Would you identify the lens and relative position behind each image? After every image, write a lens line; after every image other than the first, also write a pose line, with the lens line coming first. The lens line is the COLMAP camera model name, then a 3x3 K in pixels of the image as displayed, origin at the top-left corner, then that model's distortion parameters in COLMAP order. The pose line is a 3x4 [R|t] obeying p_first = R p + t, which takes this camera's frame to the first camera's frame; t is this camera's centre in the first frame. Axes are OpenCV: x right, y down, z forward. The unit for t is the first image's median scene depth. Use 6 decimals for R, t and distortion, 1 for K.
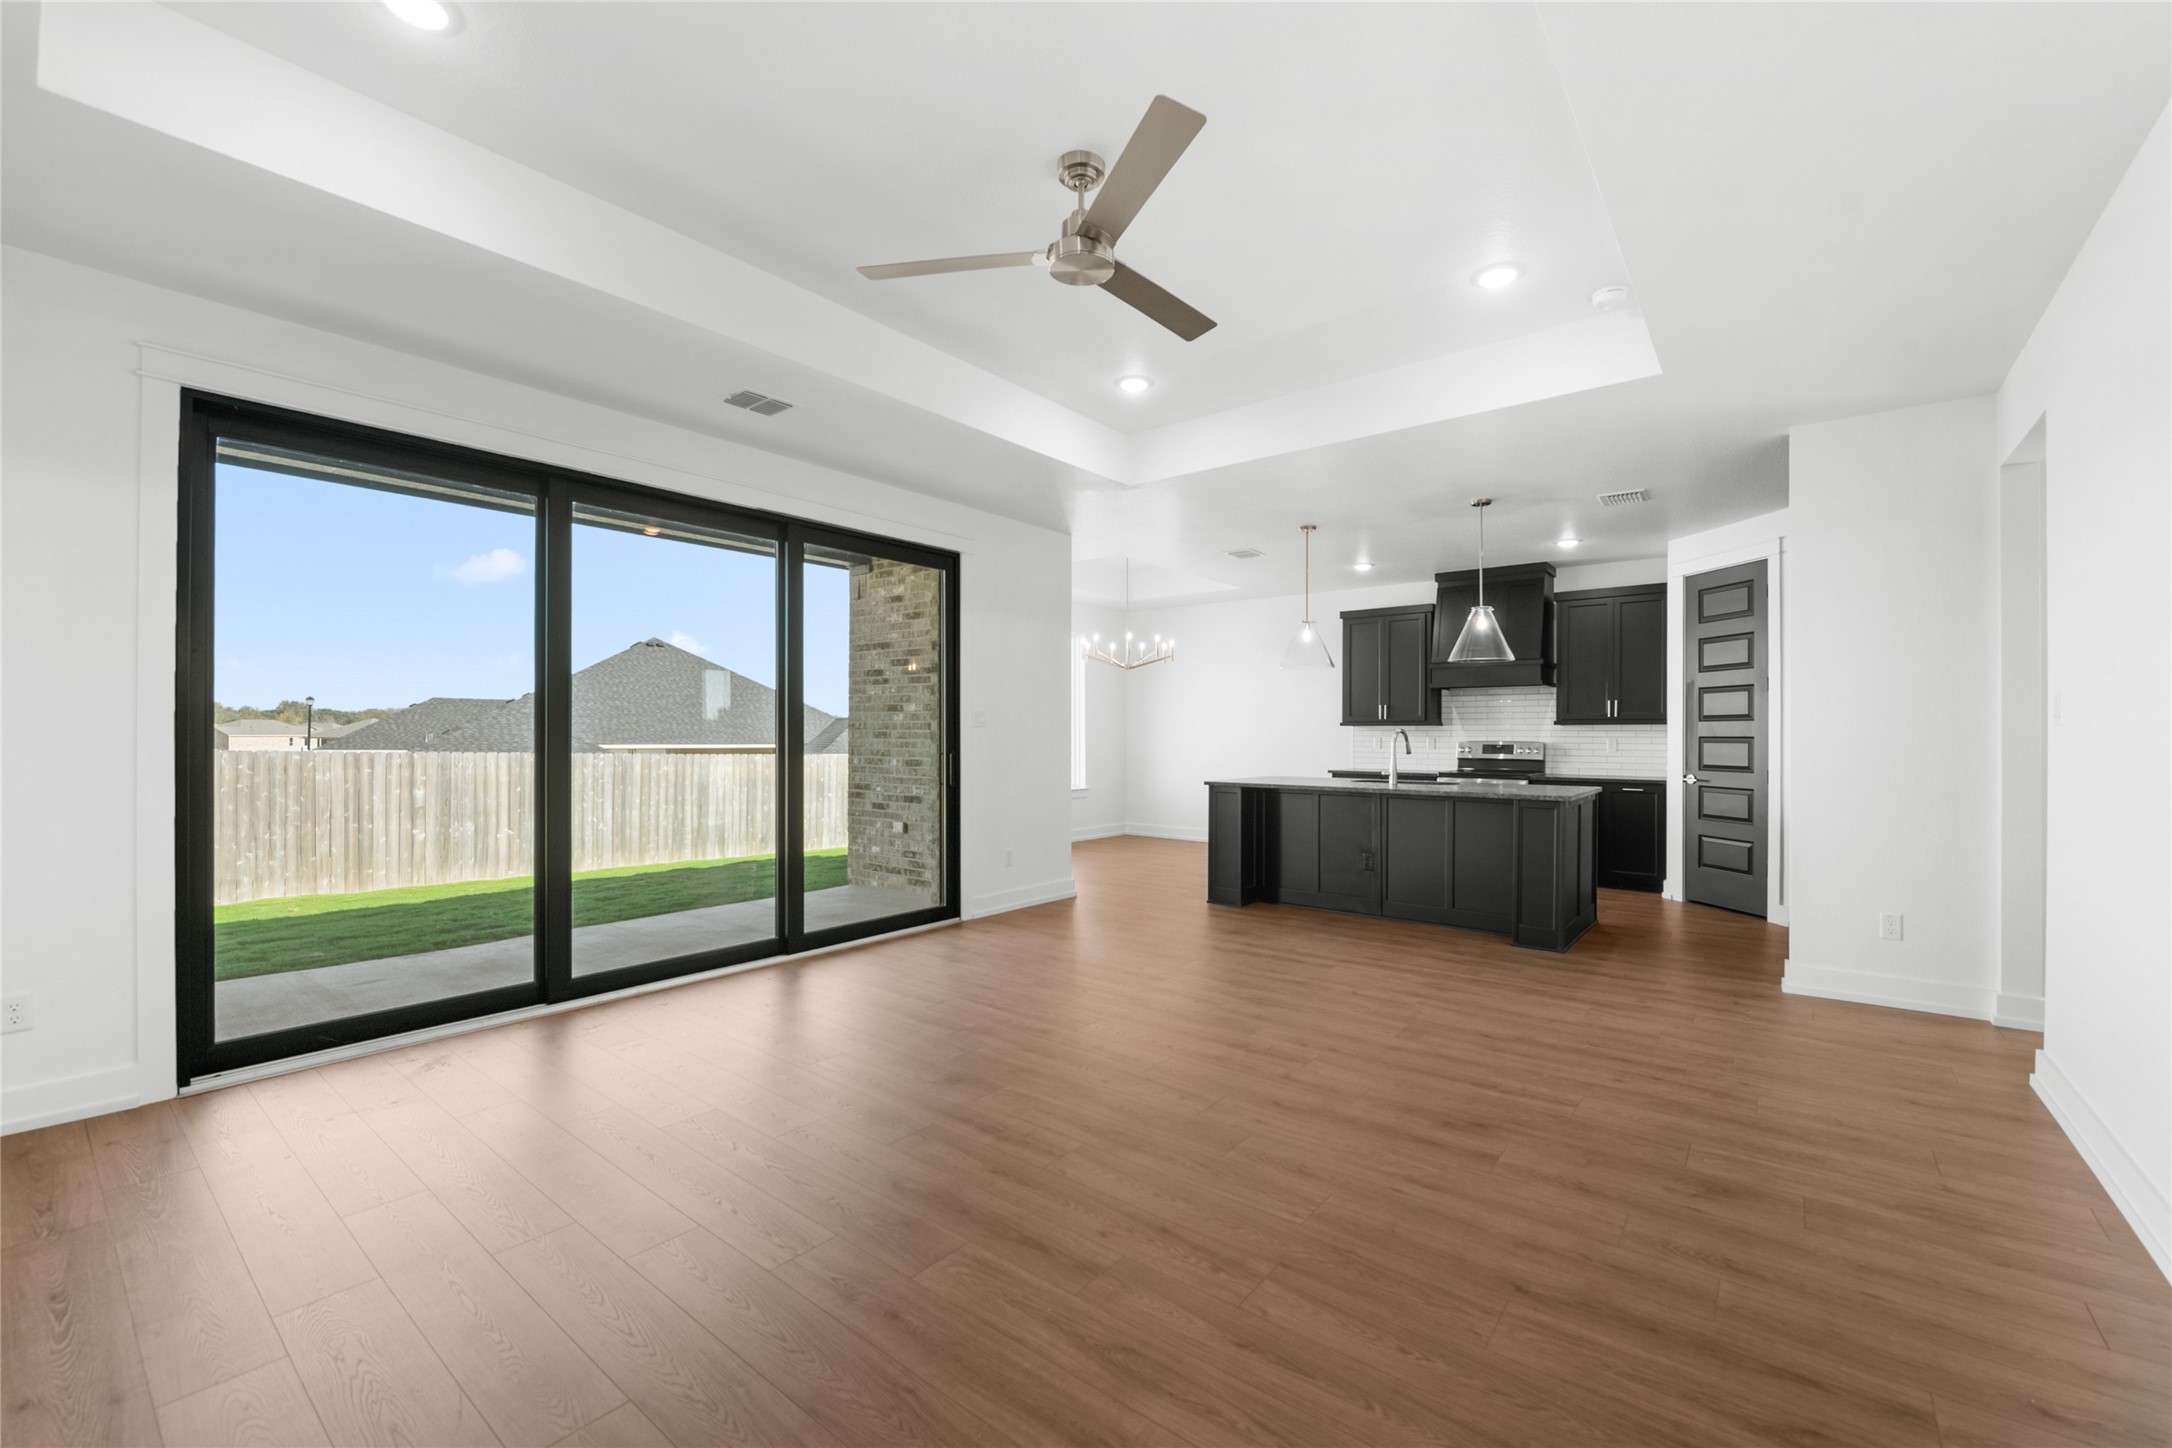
lens RADIAL K [[883.2, 0, 1097.7], [0, 883.2, 737.8], [0, 0, 1]] dist [-0.014703, 0.000590]
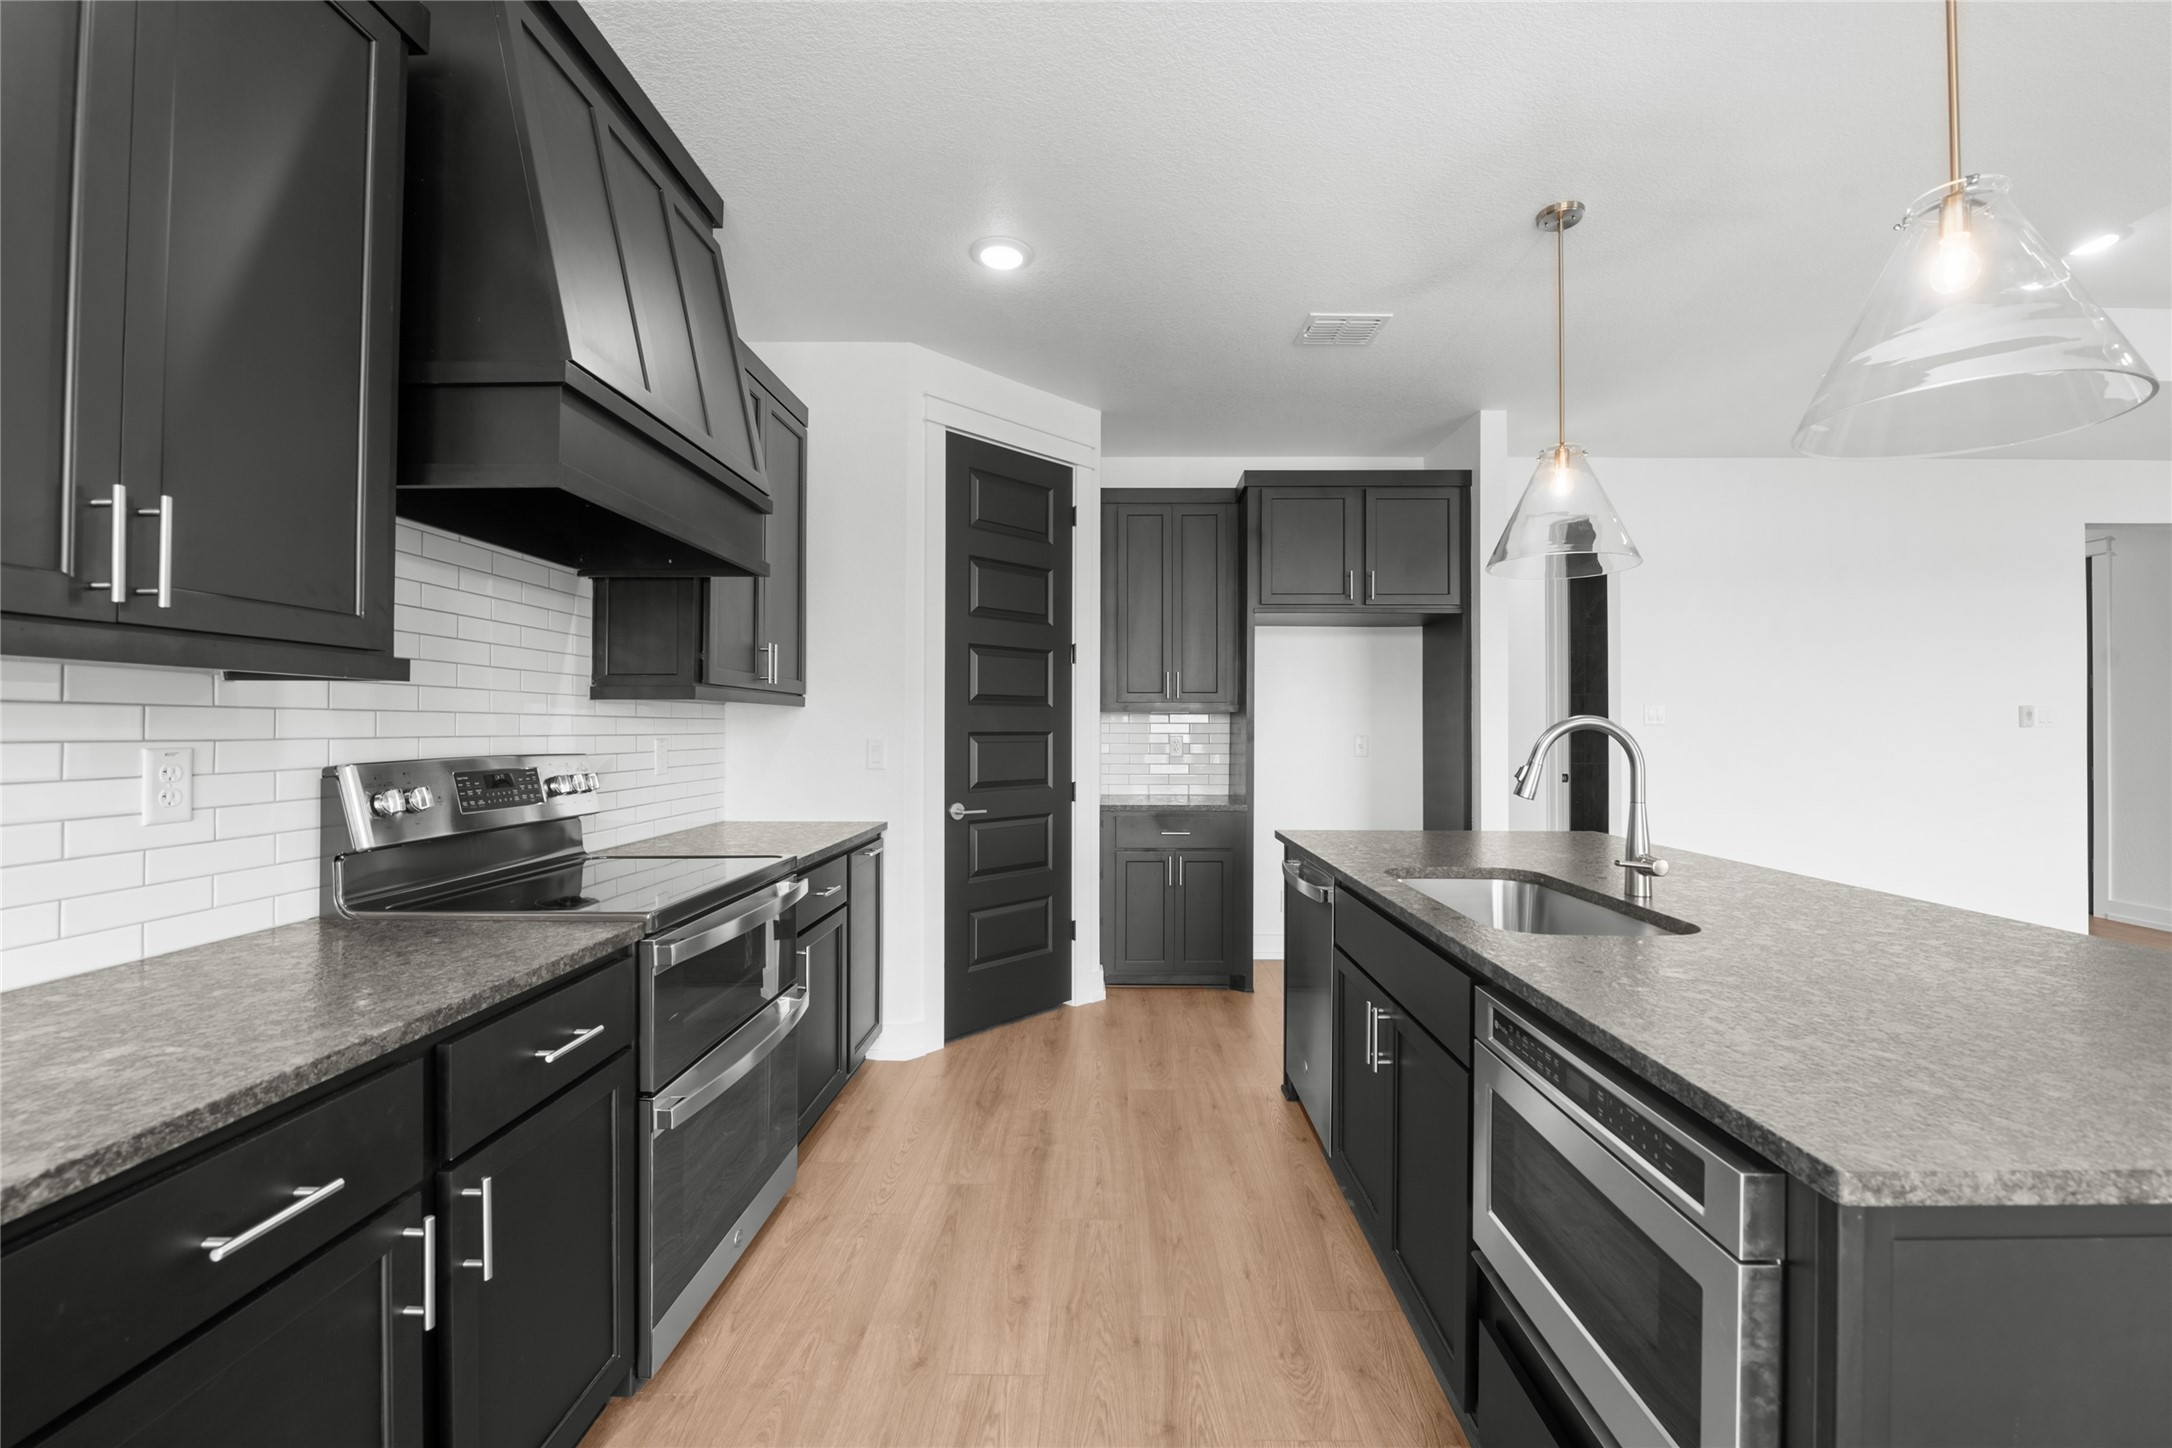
lens RADIAL K [[904.7, 0, 1094.1], [0, 904.7, 683.5], [0, 0, 1]] dist [0.009207, 0.000008]
pose [[-0.610243, 0.033753, 0.791495, 0.154636], [-0.000973, 0.999059, -0.043355, -0.005529], [-0.792213, -0.027227, -0.609637, 1.043470]]
